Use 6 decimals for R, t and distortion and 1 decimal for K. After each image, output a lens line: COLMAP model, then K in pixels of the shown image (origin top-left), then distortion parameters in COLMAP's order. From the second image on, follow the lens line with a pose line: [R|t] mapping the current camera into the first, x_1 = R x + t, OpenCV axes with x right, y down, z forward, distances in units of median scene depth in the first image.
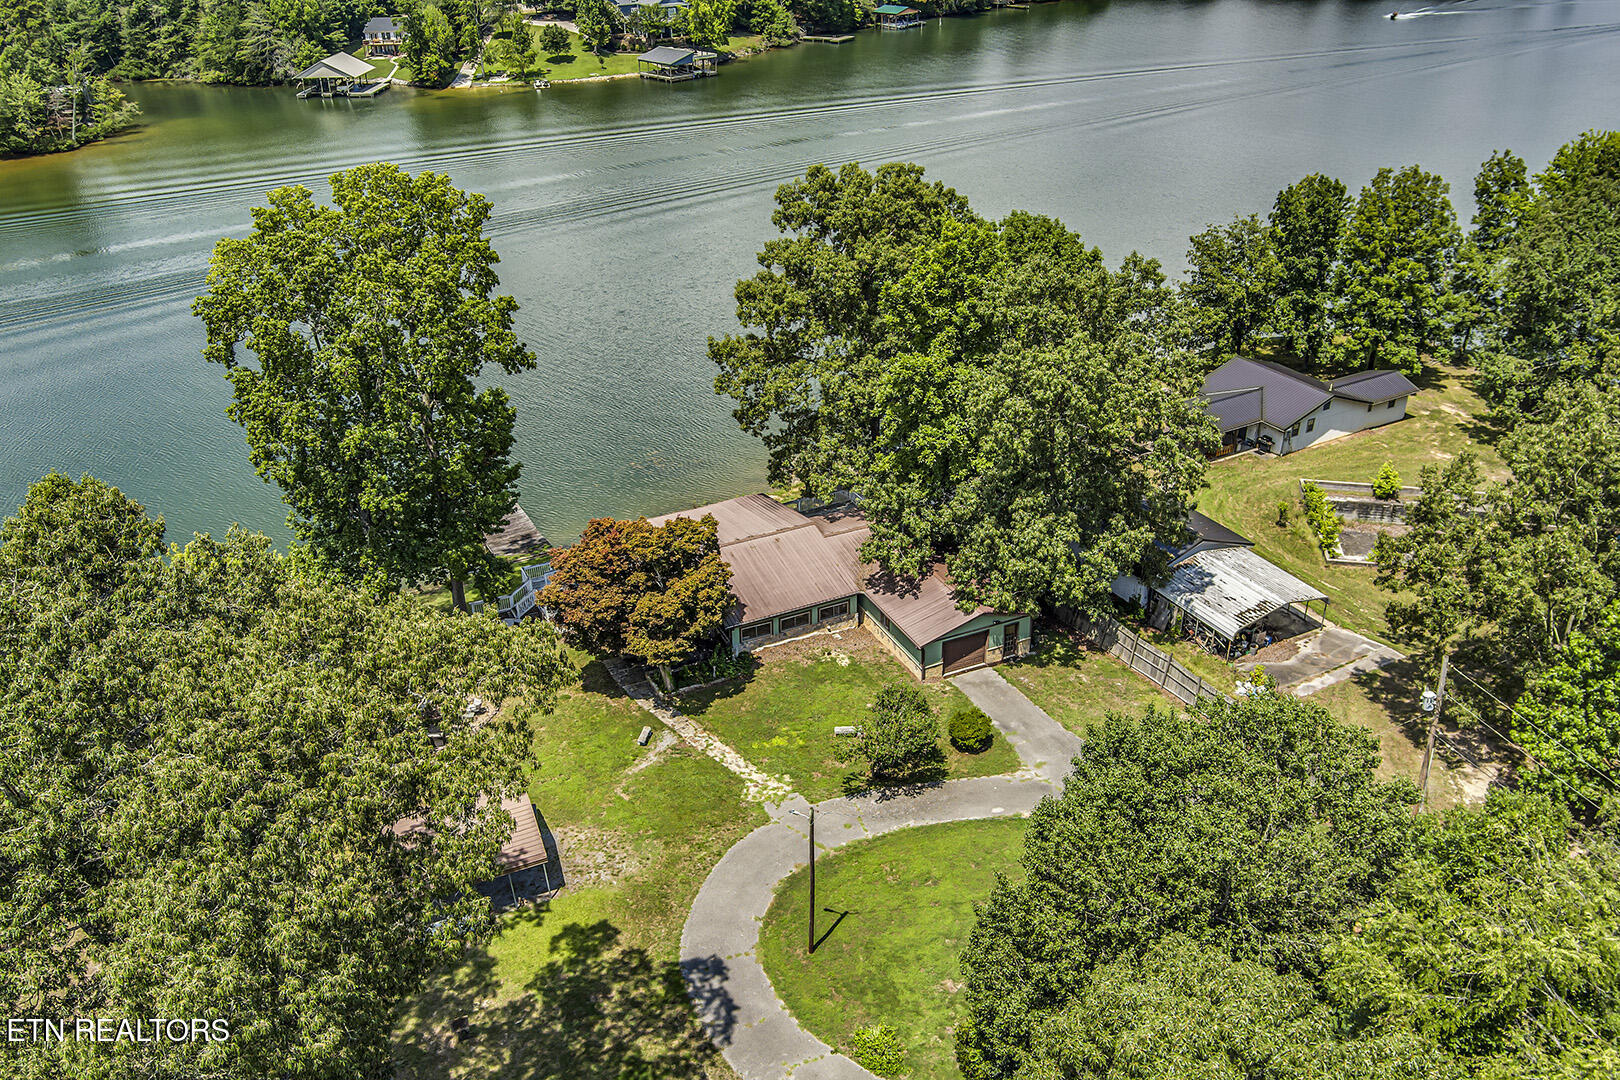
lens RADIAL K [[1309.0, 0, 810.0], [0, 1309.0, 540.0], [0, 0, 1]] dist [-0.061158, 0.000817]
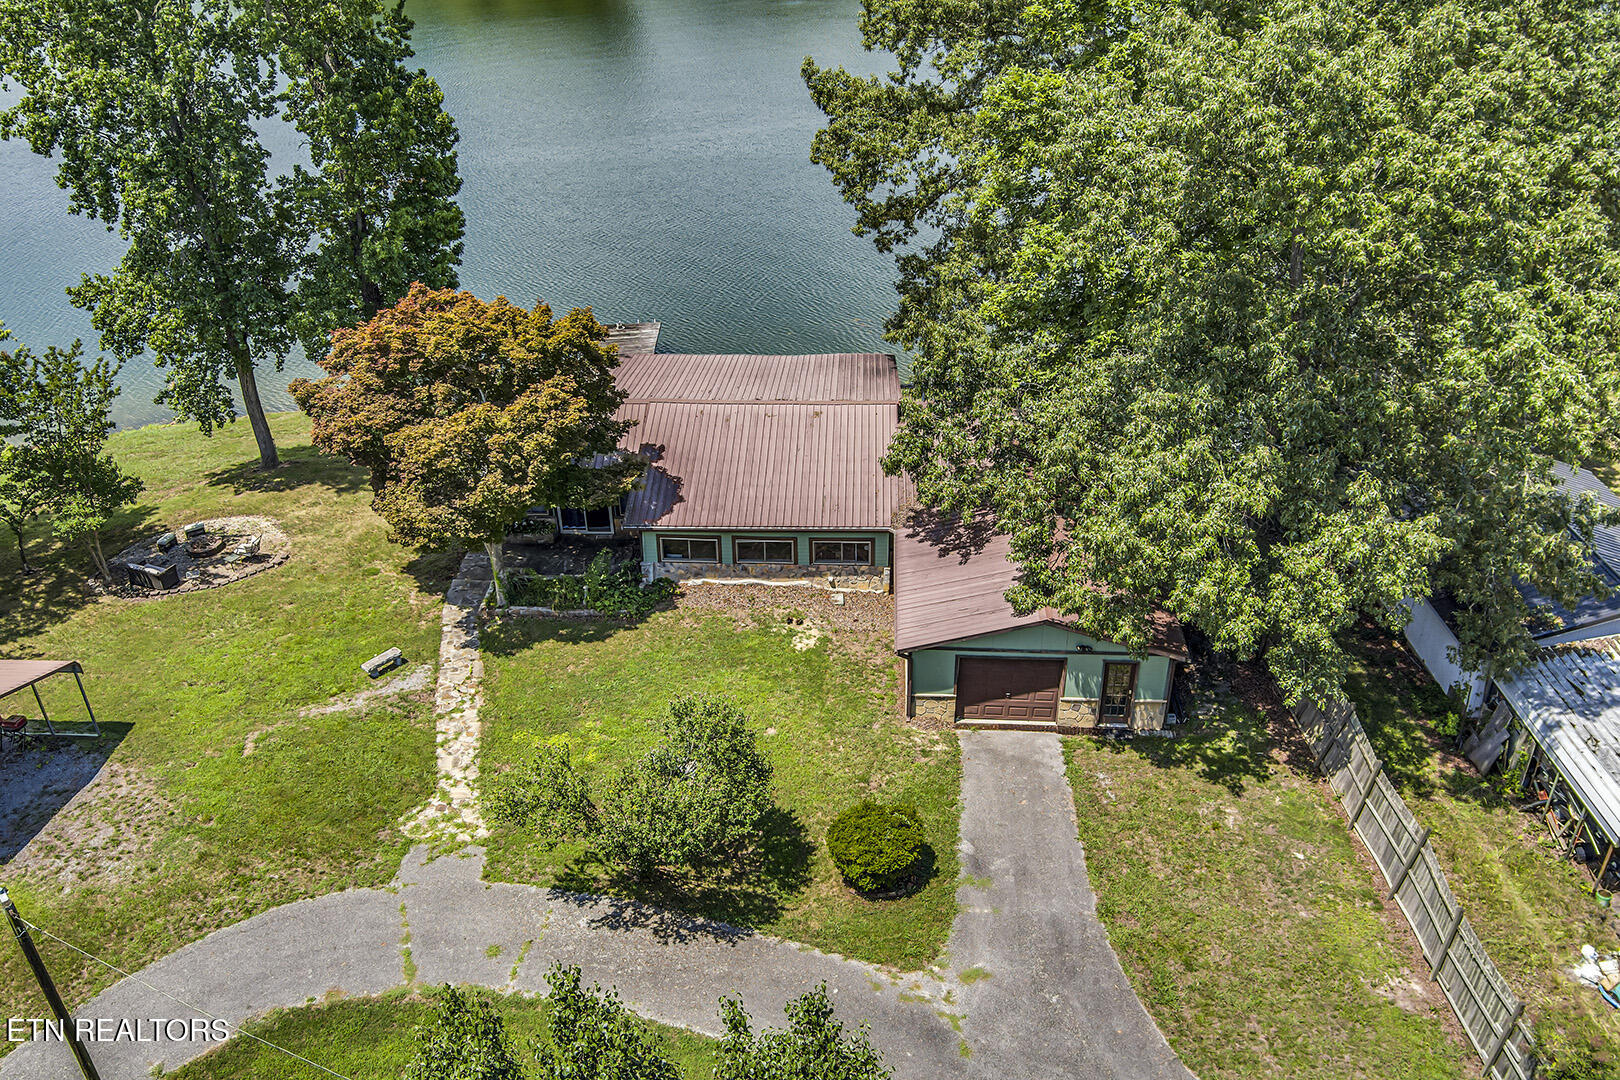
lens RADIAL K [[1309.0, 0, 810.0], [0, 1309.0, 540.0], [0, 0, 1]] dist [-0.061158, 0.000817]
pose [[0.876725, 0.241255, -0.416111, 0.241226], [-0.226210, 0.970280, 0.085941, 0.005688], [0.424478, 0.018782, 0.905243, 0.513213]]
